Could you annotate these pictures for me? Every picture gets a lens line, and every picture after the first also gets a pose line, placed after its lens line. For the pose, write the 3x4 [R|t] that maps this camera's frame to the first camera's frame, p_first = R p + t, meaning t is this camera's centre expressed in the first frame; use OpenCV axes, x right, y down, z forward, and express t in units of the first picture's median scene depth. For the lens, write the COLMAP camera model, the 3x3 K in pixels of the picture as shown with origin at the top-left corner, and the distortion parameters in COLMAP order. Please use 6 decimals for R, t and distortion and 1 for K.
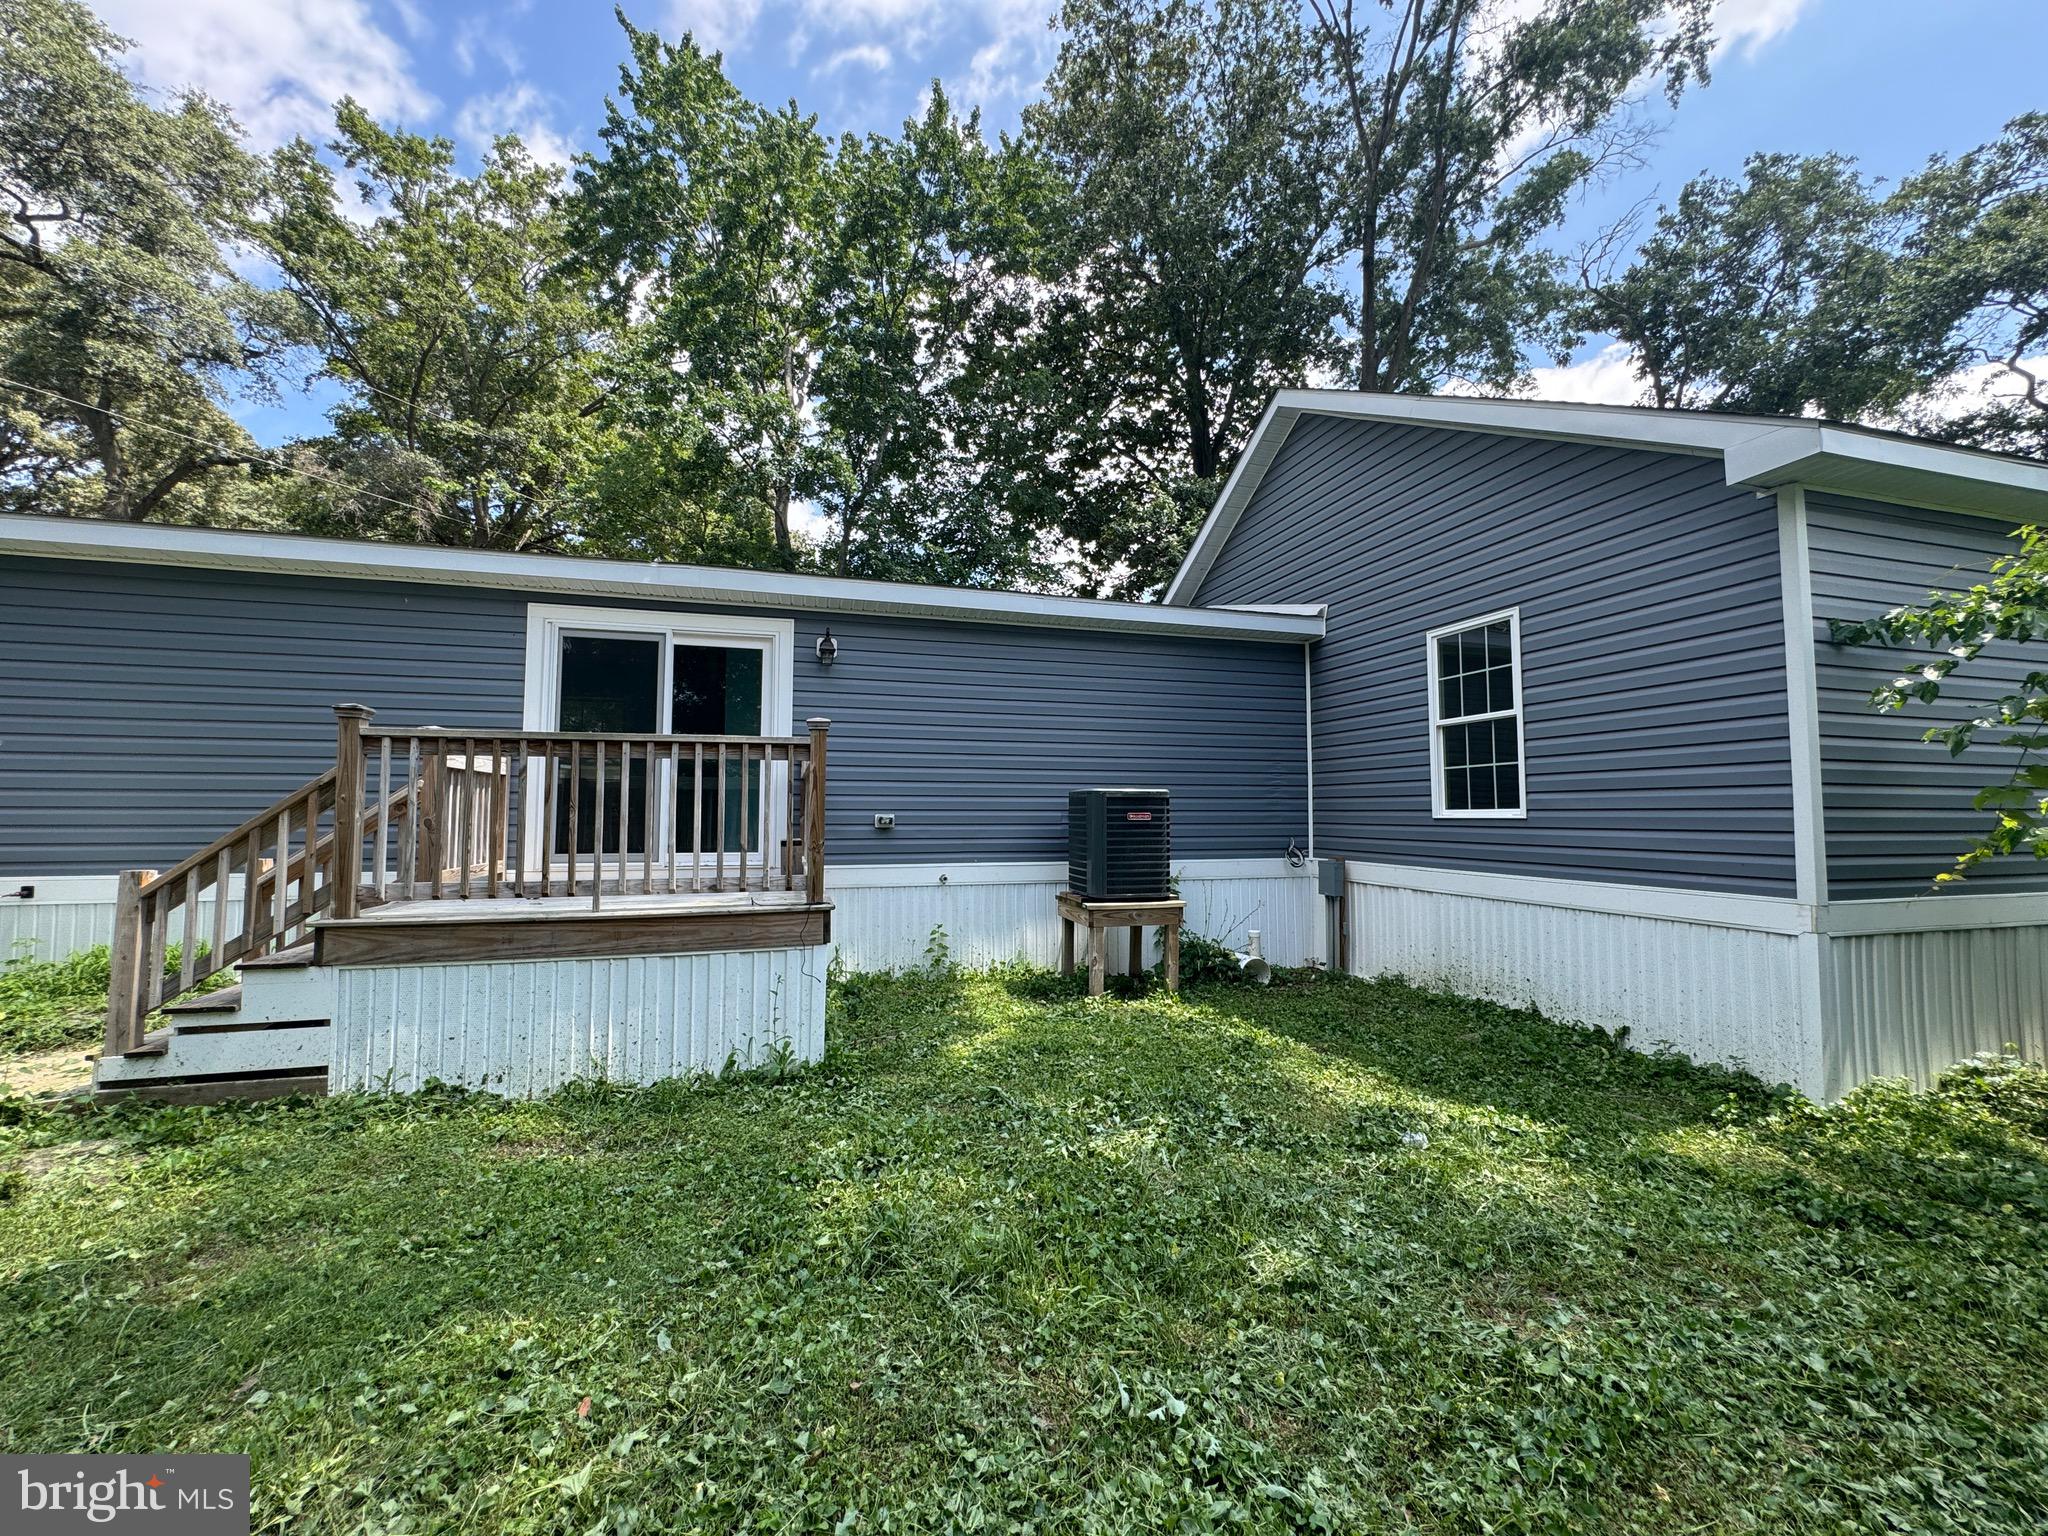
lens RADIAL K [[824.7, 0, 1014.6], [0, 824.7, 768.1], [0, 0, 1]] dist [-0.001614, 0.000526]
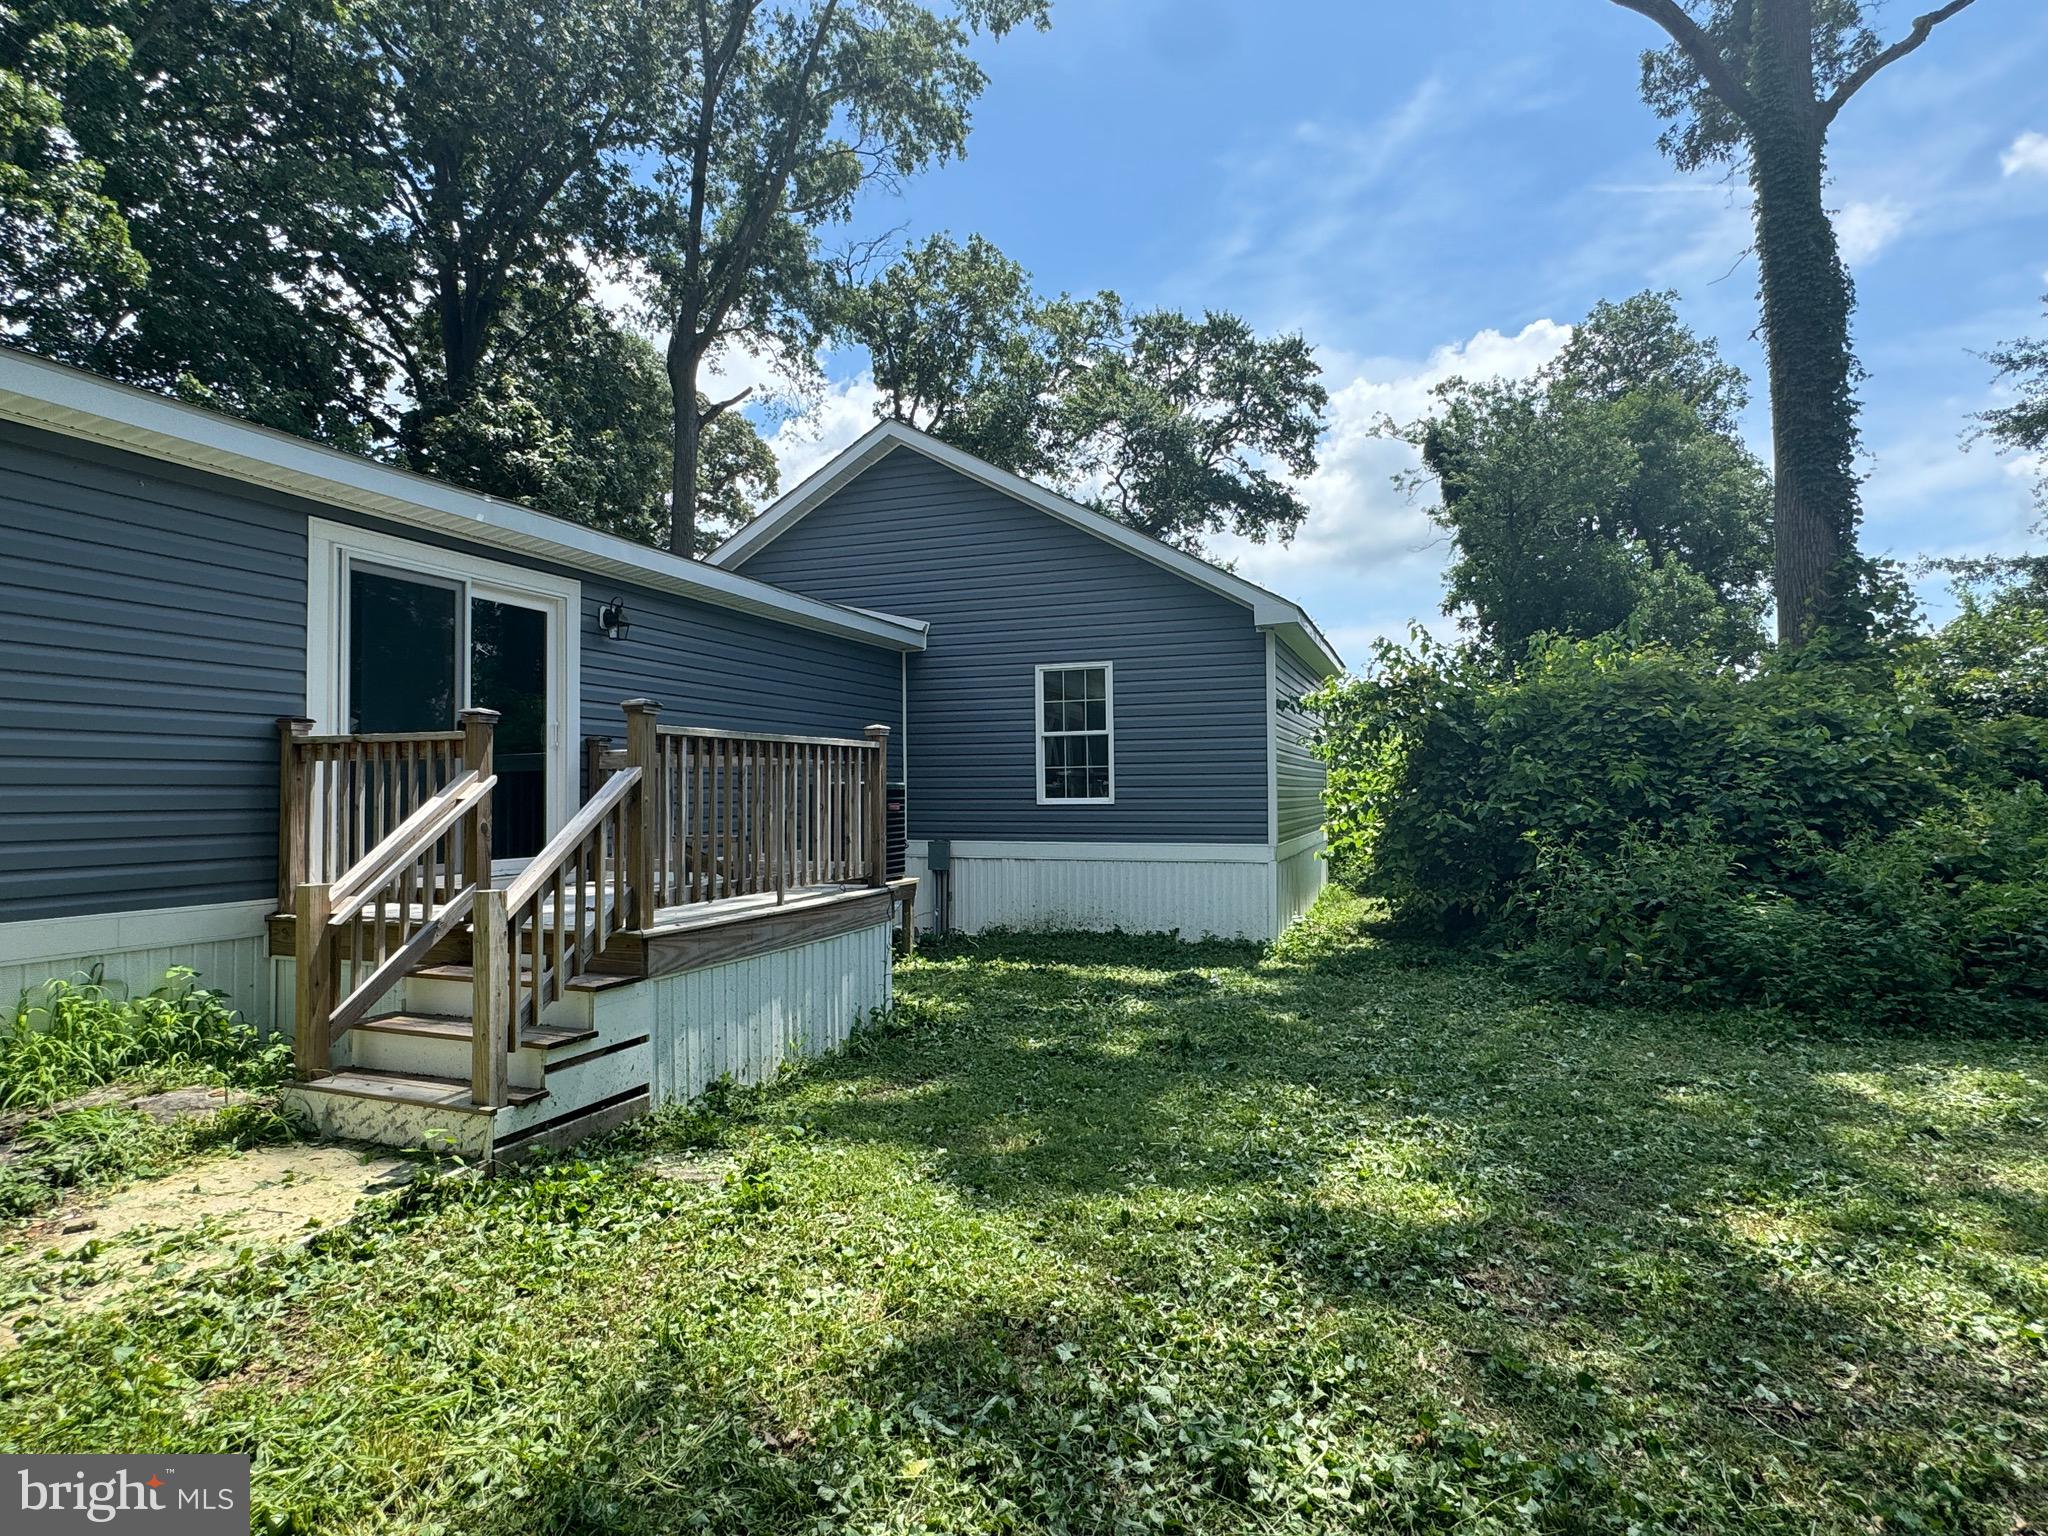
lens RADIAL K [[1089.2, 0, 1026.1], [0, 1089.2, 762.8], [0, 0, 1]] dist [-0.003383, 0.002897]
pose [[0.600327, 0.016929, 0.799575, -0.930037], [-0.037669, 0.999265, 0.007125, -0.019070], [-0.798867, -0.034397, 0.600524, -0.051440]]
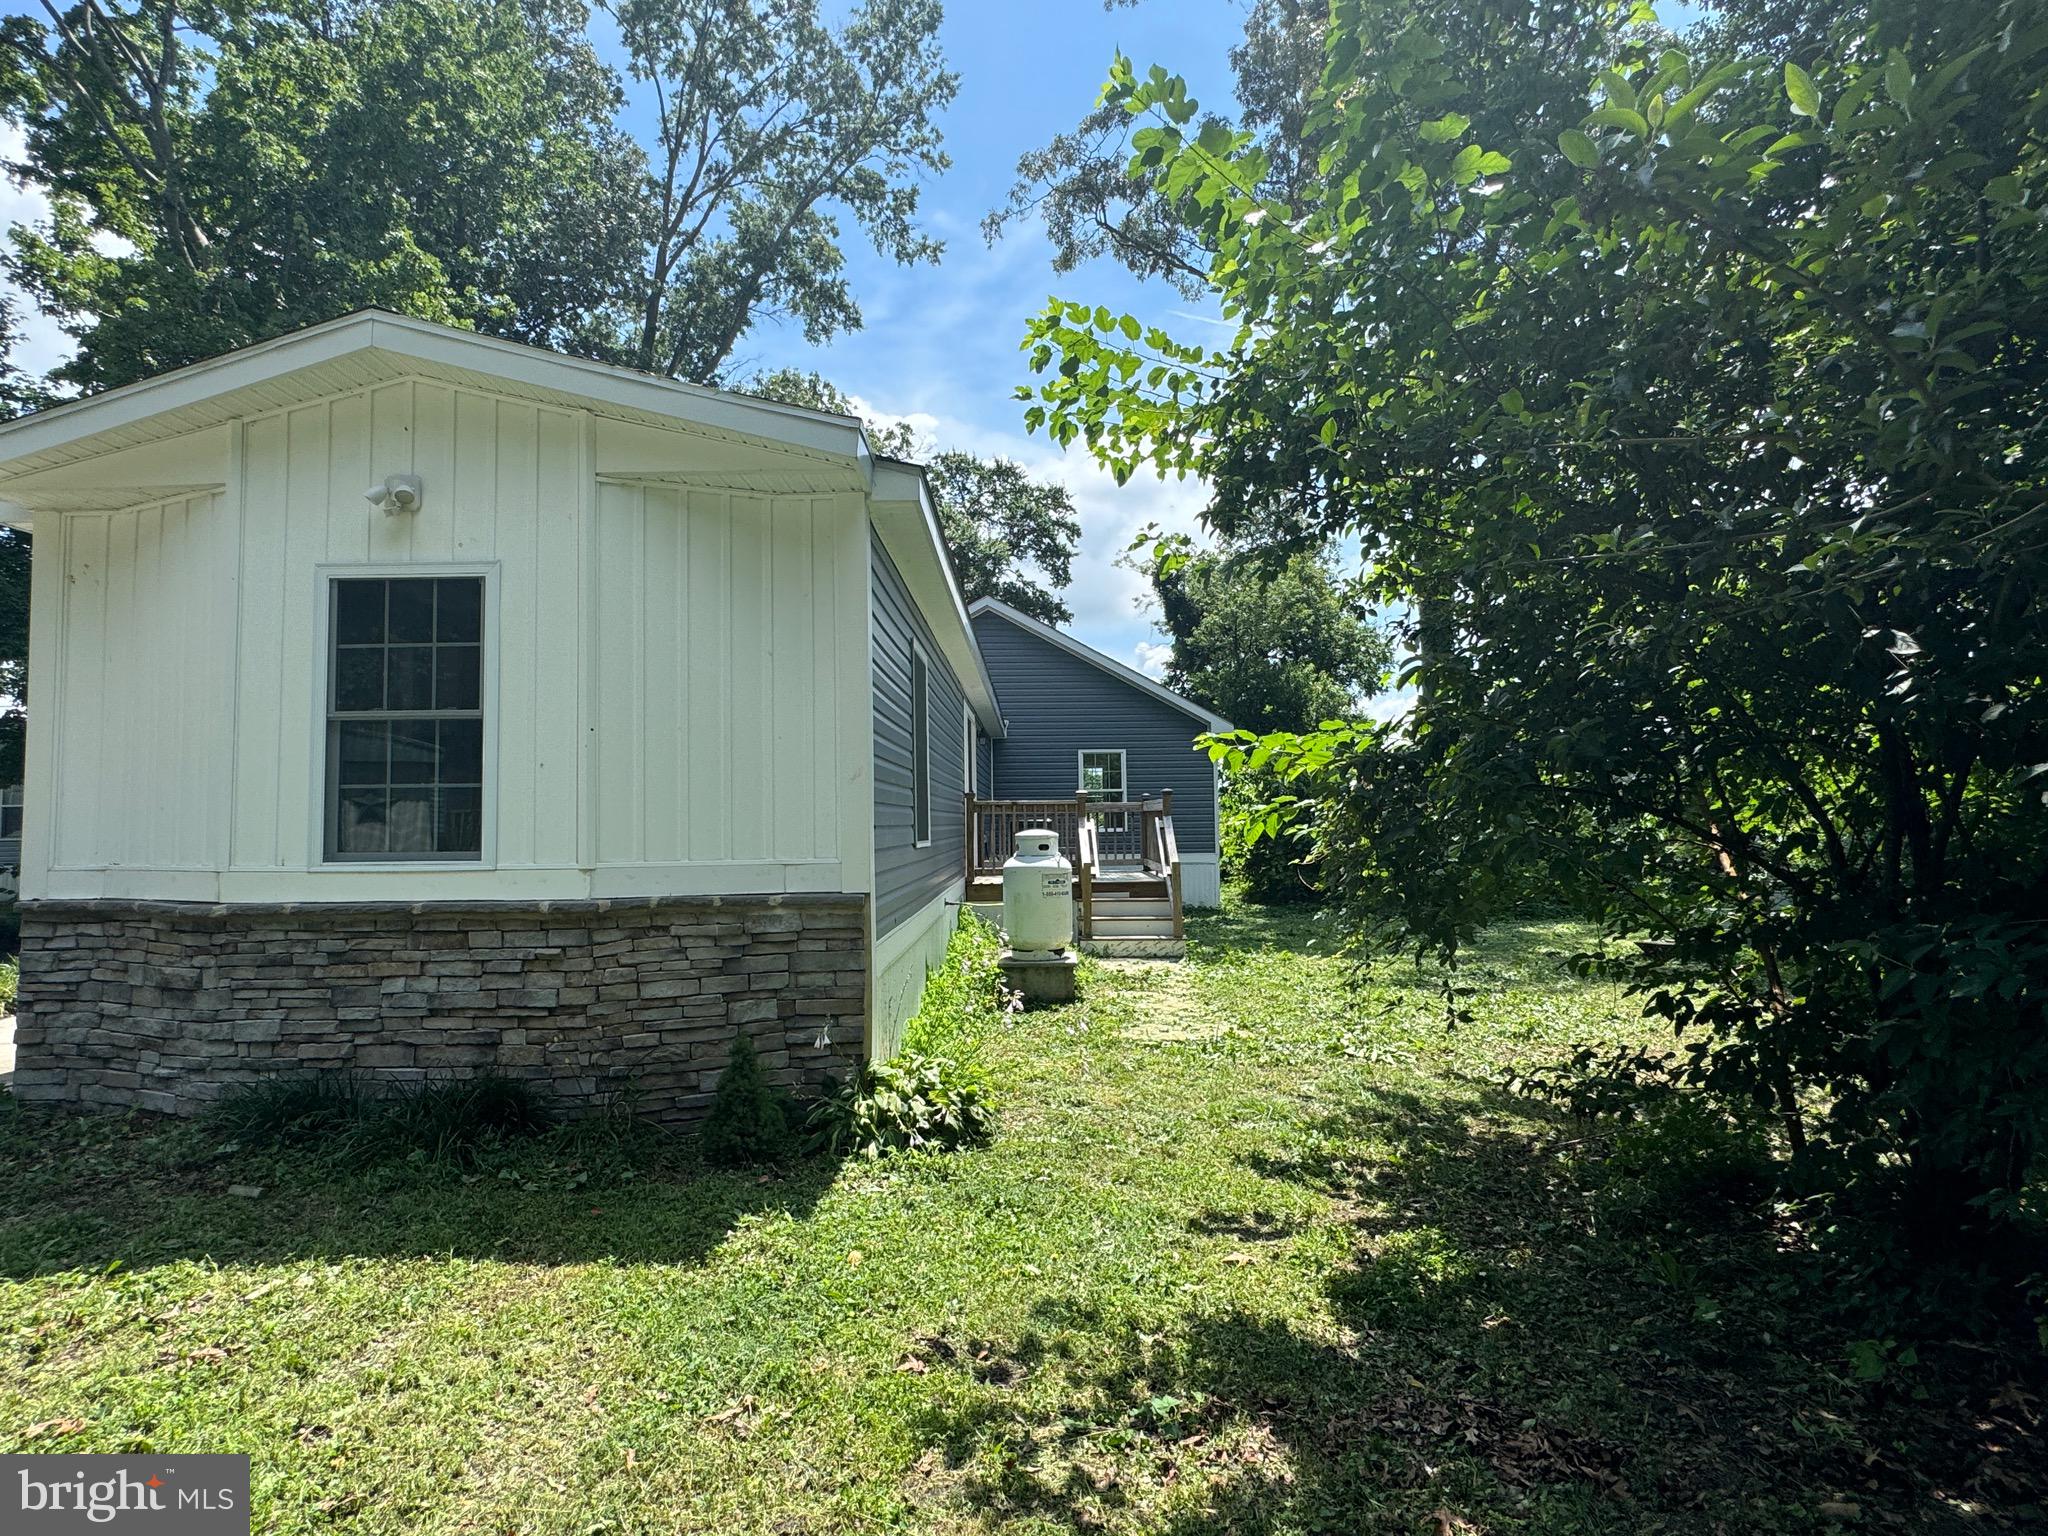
lens RADIAL K [[1006.6, 0, 1016.3], [0, 1006.6, 769.1], [0, 0, 1]] dist [0.031542, 0.000111]
pose [[0.295883, 0.040239, 0.954376, -2.187355], [-0.041695, 0.998704, -0.029181, -0.025916], [-0.954314, -0.031158, 0.297177, 0.351858]]
